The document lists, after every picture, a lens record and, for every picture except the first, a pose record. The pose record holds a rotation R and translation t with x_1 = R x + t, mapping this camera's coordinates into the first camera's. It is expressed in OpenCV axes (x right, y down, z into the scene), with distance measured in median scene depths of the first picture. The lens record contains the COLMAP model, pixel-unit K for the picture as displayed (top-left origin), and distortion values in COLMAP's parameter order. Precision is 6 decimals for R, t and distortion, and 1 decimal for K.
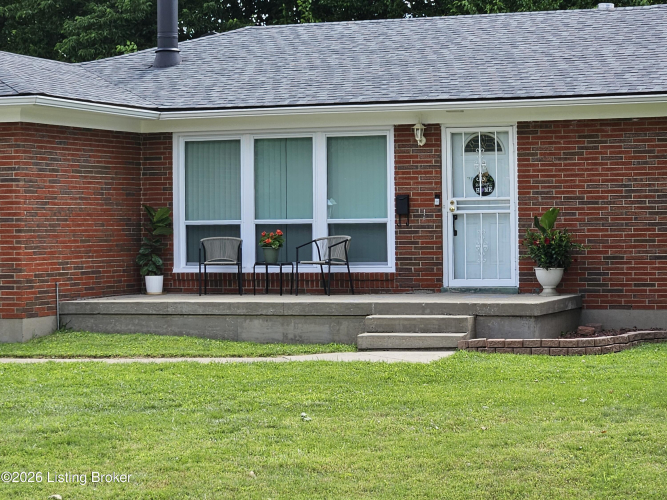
lens RADIAL K [[1771.5, 0, 333.5], [0, 1771.5, 250.0], [0, 0, 1]] dist [-1.188589, 17.498508]
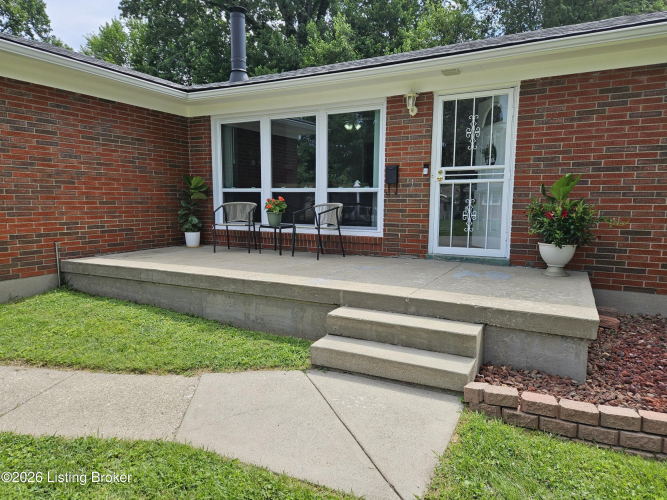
lens RADIAL K [[454.0, 0, 323.0], [0, 454.0, 254.5], [0, 0, 1]] dist [0.044236, -0.002542]
pose [[0.990146, 0.033079, -0.136073, 0.037115], [-0.018013, 0.993713, 0.110500, -0.007323], [0.138873, -0.106960, 0.984517, 0.722919]]
